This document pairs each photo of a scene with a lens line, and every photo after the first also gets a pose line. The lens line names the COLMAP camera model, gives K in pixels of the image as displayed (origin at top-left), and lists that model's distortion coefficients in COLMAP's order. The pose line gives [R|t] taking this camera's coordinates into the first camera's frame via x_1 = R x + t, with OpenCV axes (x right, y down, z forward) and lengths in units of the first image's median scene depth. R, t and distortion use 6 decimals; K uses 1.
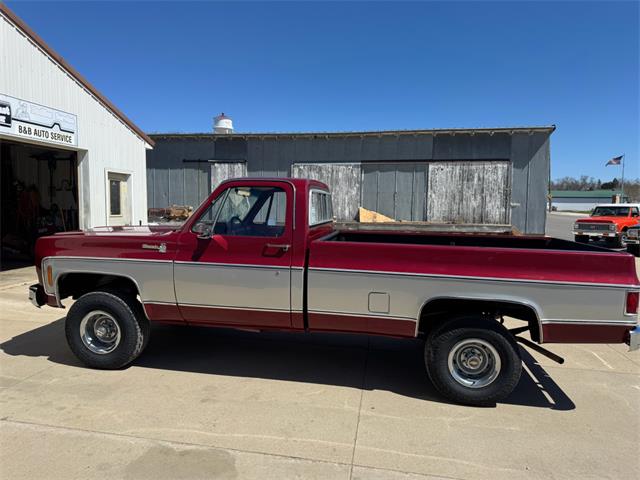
lens RADIAL K [[454.5, 0, 314.8], [0, 454.5, 236.7], [0, 0, 1]] dist [0.037464, -0.047885]
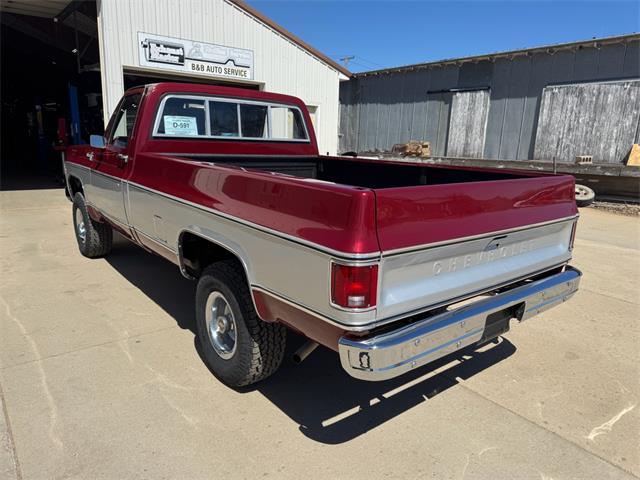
lens RADIAL K [[454.5, 0, 319.0], [0, 454.5, 241.0], [0, 0, 1]] dist [0.037464, -0.047885]
pose [[0.745963, 0.150031, -0.648868, 0.227615], [-0.064231, 0.985960, 0.154132, 0.005635], [0.662882, -0.073300, 0.745127, 0.142349]]
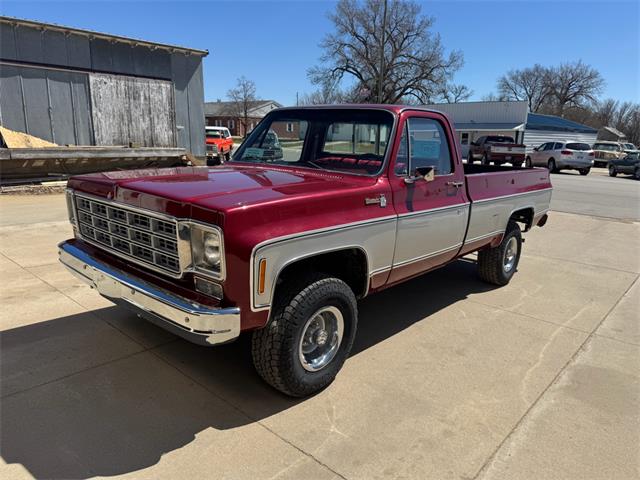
lens RADIAL K [[454.5, 0, 321.7], [0, 454.5, 243.9], [0, 0, 1]] dist [0.037464, -0.047885]
pose [[0.525877, -0.193854, 0.828175, -0.277957], [0.033923, 0.977687, 0.207311, -0.017383], [-0.849884, -0.080925, 0.520719, 0.188981]]
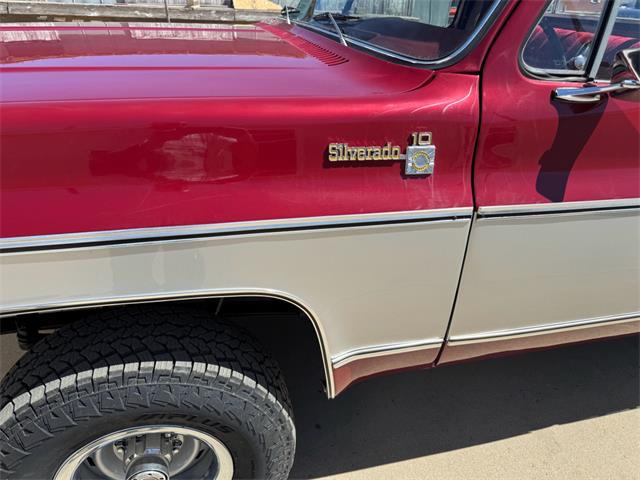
lens RADIAL K [[454.5, 0, 317.8], [0, 454.5, 239.7], [0, 0, 1]] dist [0.037464, -0.047885]
pose [[0.903238, -0.173356, 0.392568, -0.130441], [-0.009851, 0.906160, 0.422820, -0.008657], [-0.429028, -0.385774, 0.816770, 0.224805]]
